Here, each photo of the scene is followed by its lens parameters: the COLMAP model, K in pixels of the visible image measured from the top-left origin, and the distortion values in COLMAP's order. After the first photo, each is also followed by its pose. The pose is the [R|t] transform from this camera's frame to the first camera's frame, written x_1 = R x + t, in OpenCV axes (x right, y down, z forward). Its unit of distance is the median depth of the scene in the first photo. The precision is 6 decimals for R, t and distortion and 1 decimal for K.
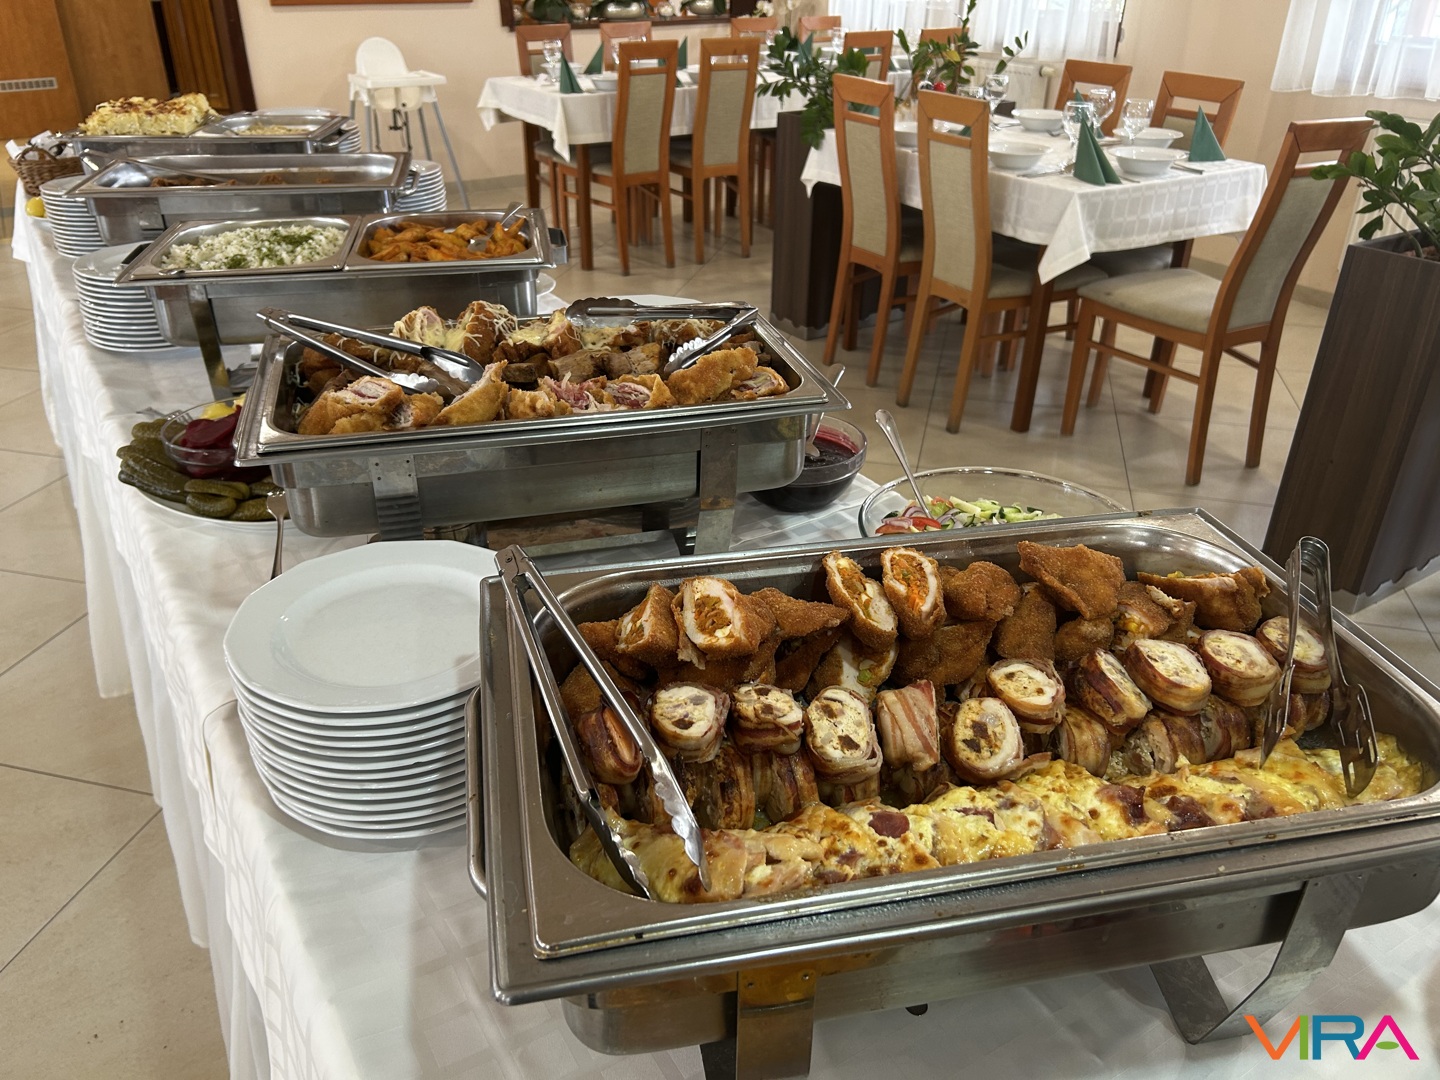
lens RADIAL K [[1108.1, 0, 707.2], [0, 1108.1, 524.8], [0, 0, 1]] dist [0.034630, -0.025440]
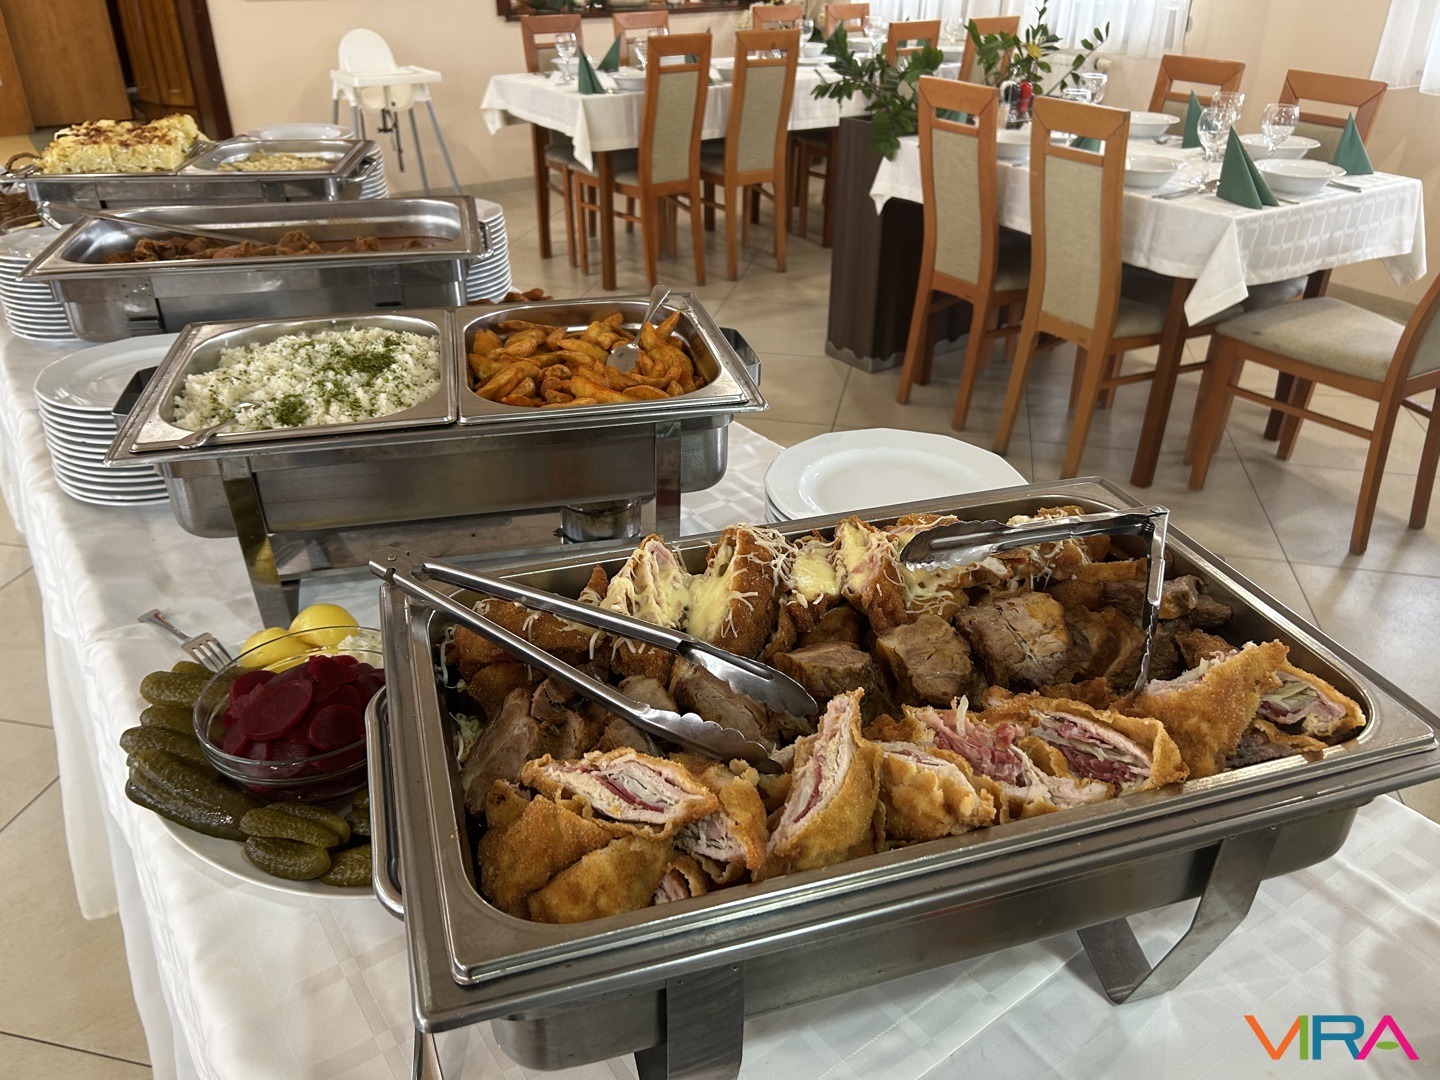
lens RADIAL K [[1101.7, 0, 722.0], [0, 1101.7, 531.3], [0, 0, 1]] dist [0.043761, -0.046497]
pose [[0.998998, -0.021796, 0.039076, -0.089311], [0.021013, 0.999573, 0.020323, -0.078937], [-0.039503, -0.019481, 0.999030, 0.152896]]
